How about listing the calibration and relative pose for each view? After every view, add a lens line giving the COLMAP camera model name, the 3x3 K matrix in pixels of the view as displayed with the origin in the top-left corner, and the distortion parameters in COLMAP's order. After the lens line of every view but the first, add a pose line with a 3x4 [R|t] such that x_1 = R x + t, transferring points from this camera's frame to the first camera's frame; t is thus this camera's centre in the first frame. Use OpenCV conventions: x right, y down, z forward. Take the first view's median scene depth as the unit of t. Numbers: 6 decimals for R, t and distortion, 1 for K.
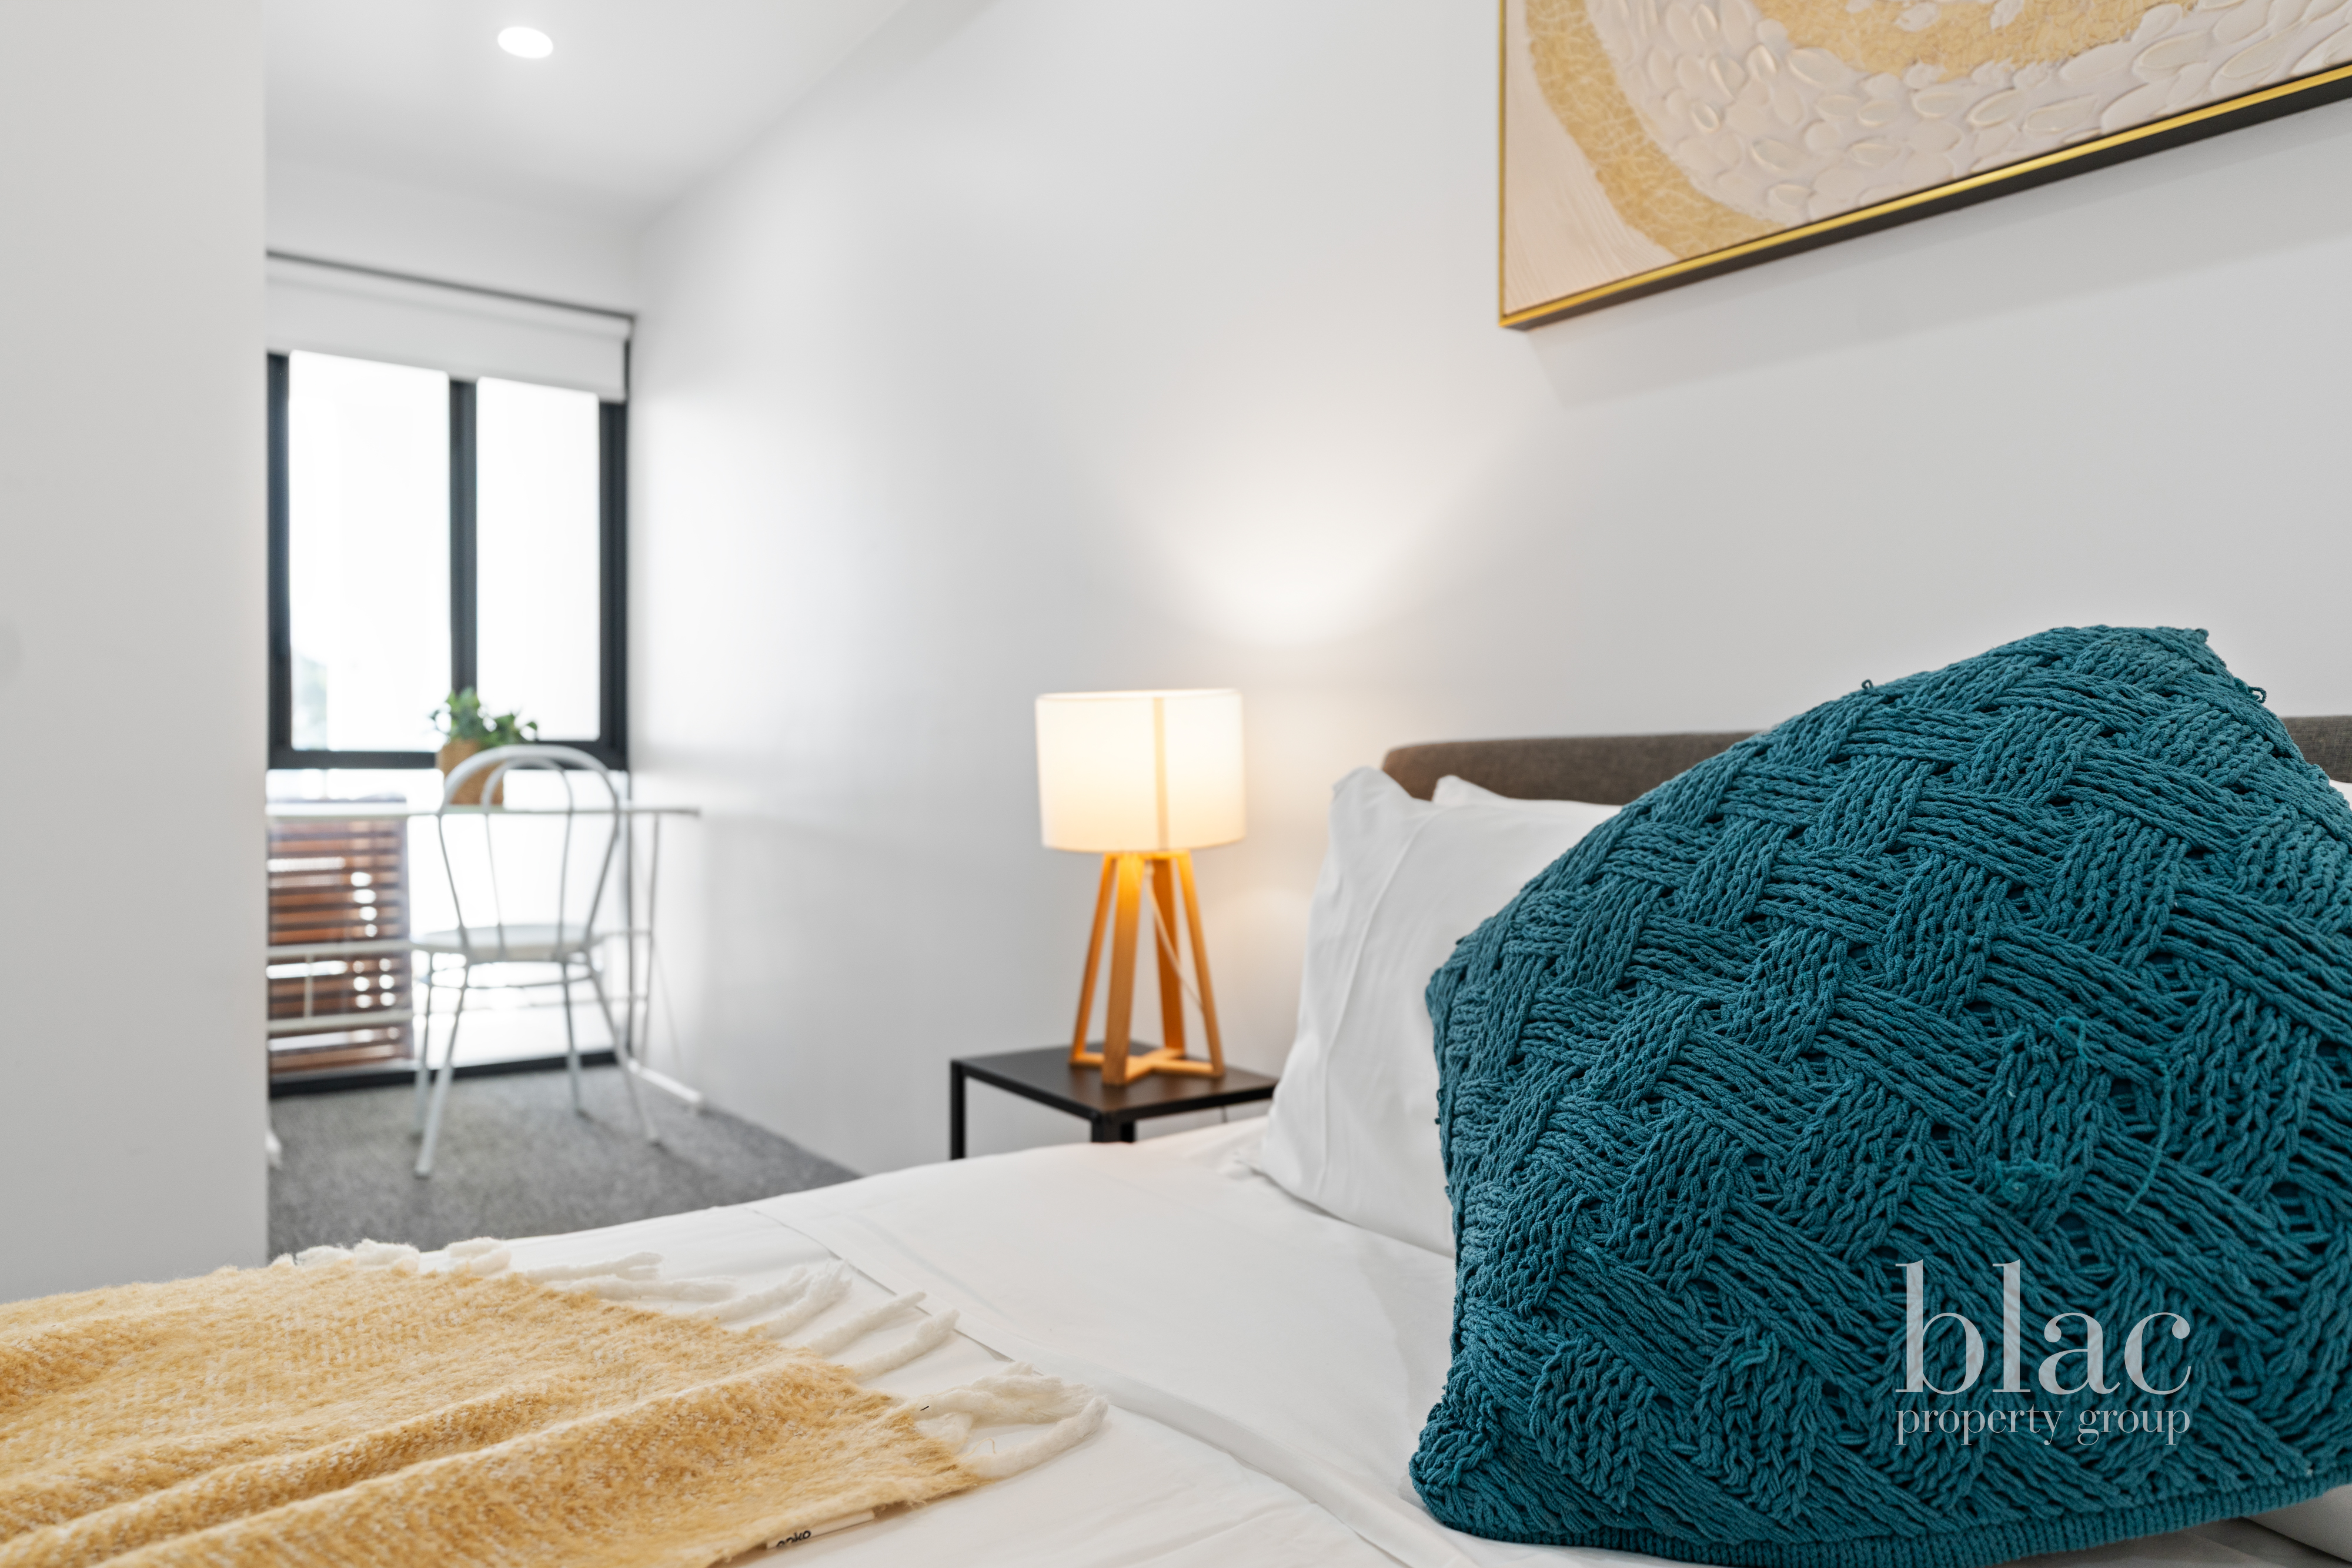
lens RADIAL K [[1556.0, 0, 1176.0], [0, 1556.0, 784.0], [0, 0, 1]] dist [-0.000195, -0.000362]
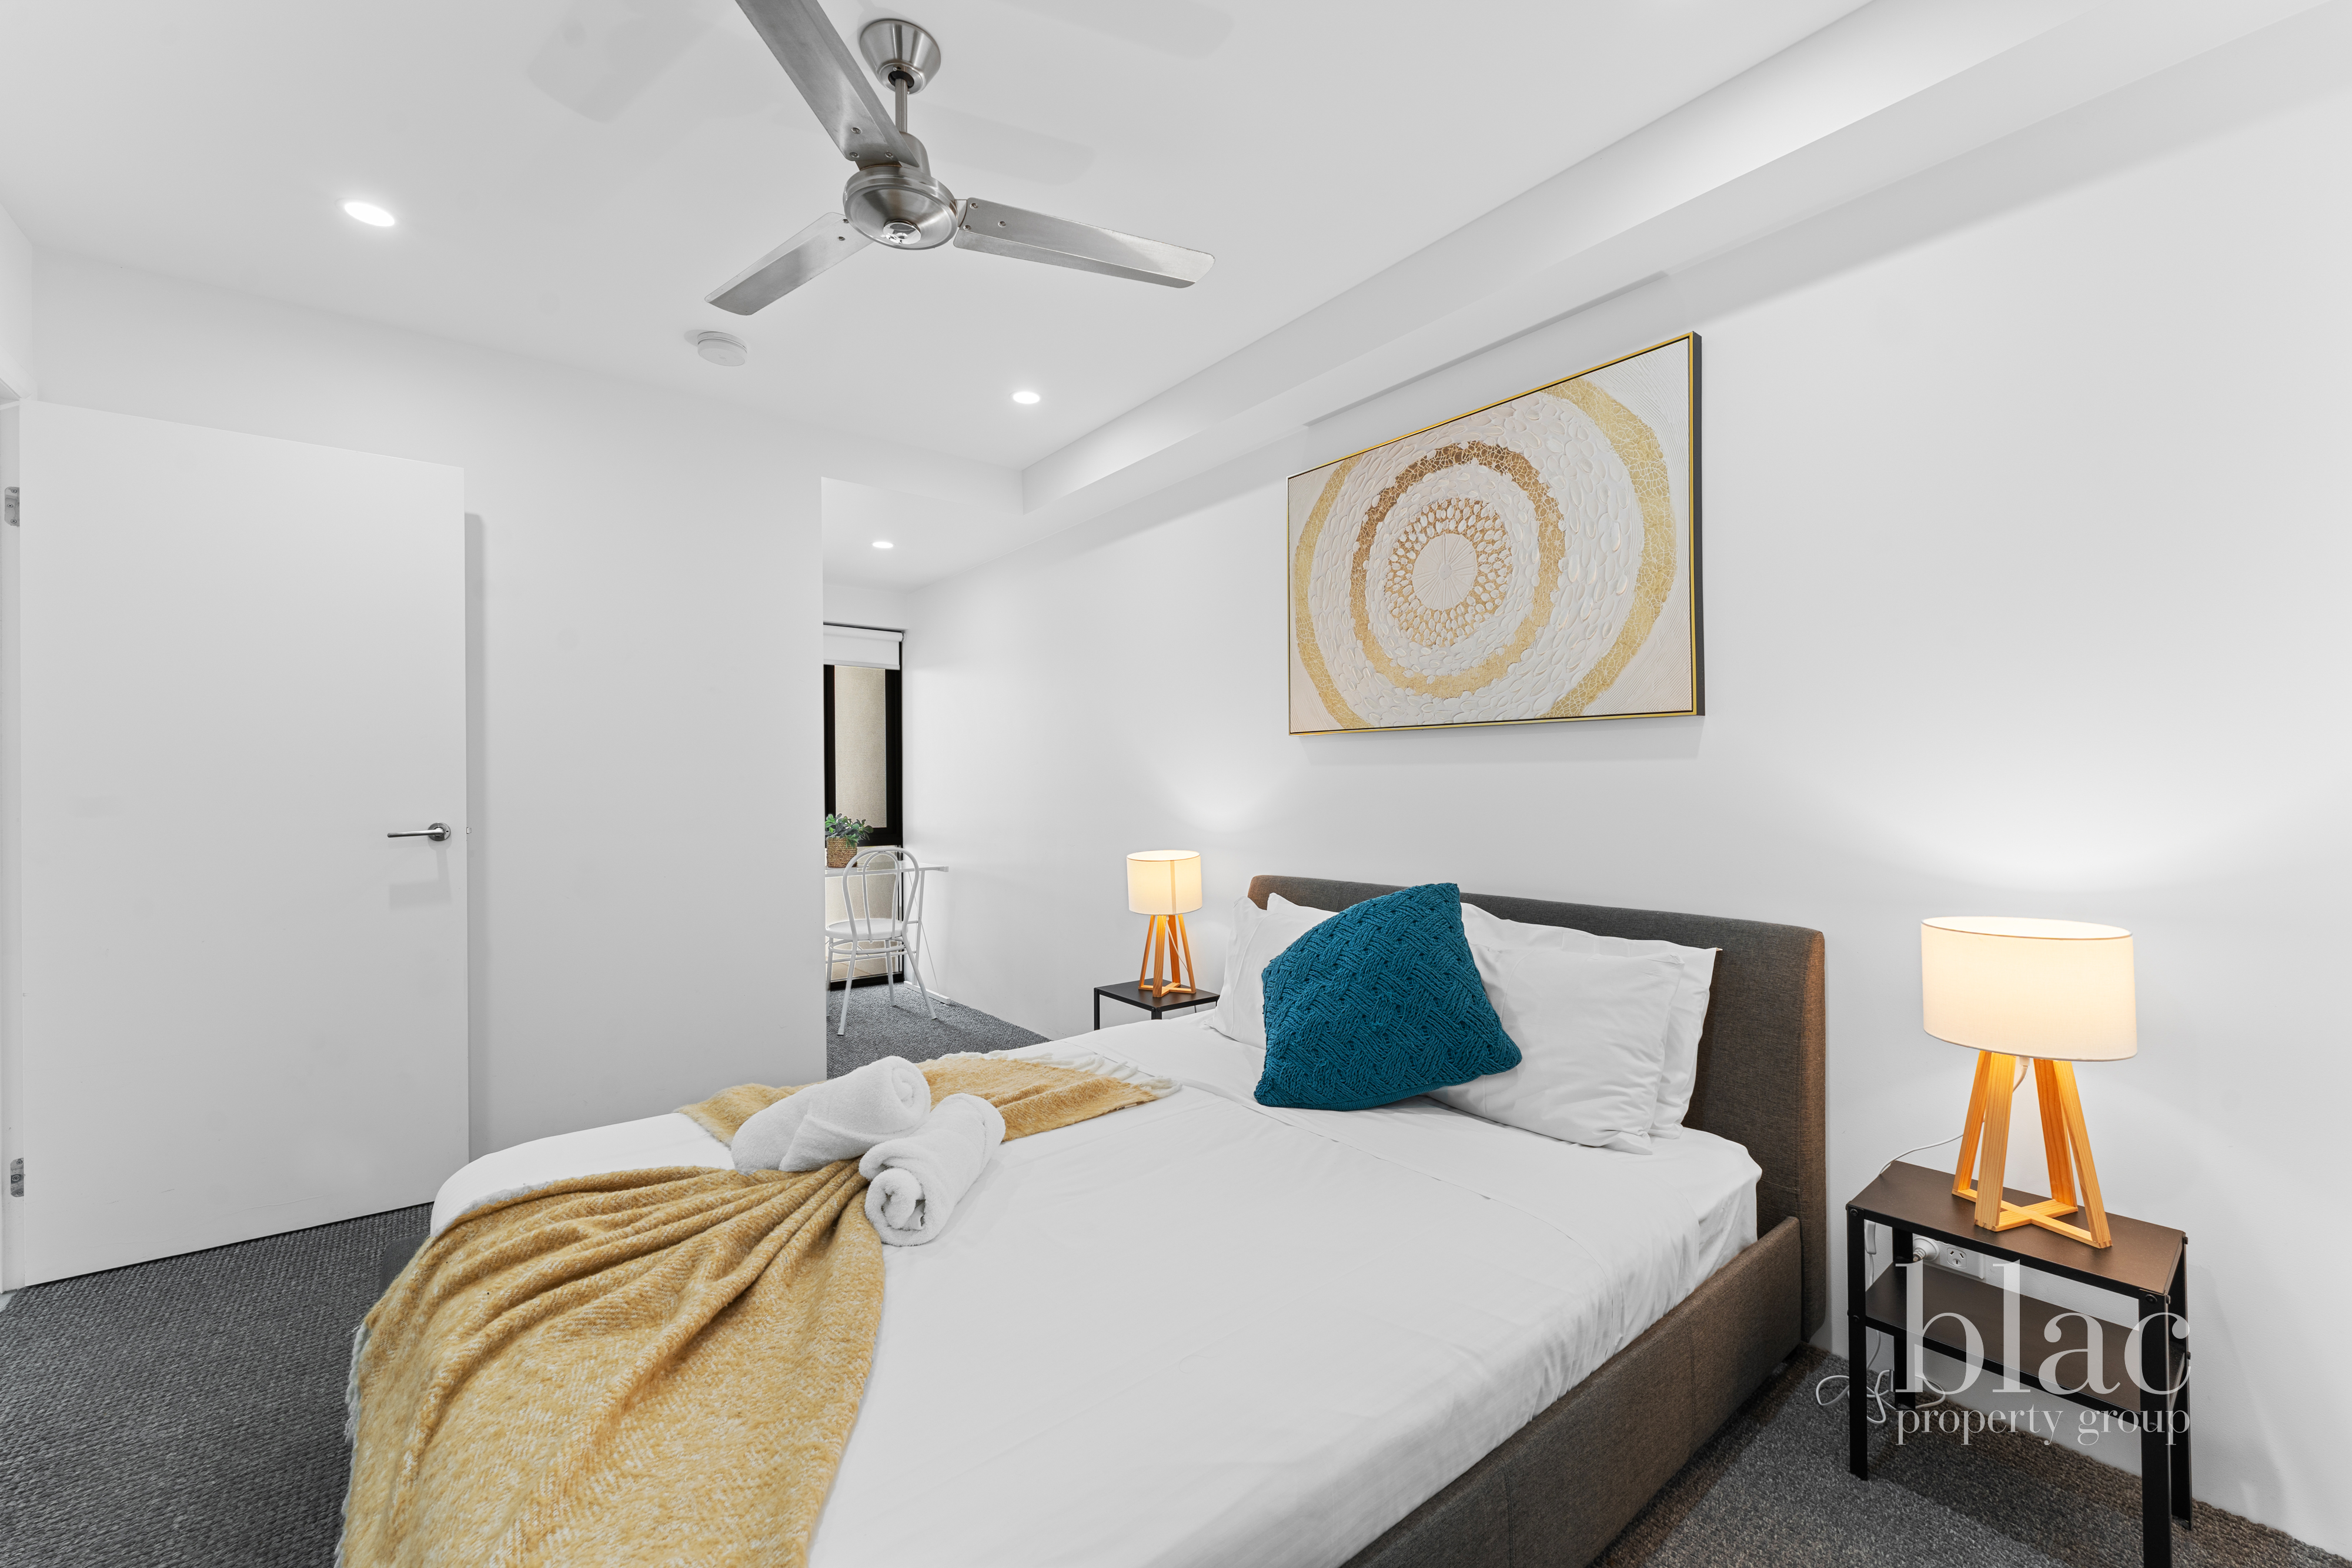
lens RADIAL K [[940.0, 0, 1170.3], [0, 940.0, 785.9], [0, 0, 1]] dist [0.000132, 0.000033]
pose [[0.999318, -0.008406, 0.035968, -0.097875], [0.008687, 0.999933, -0.007671, -0.233119], [-0.035901, 0.007978, 0.999323, -0.931158]]
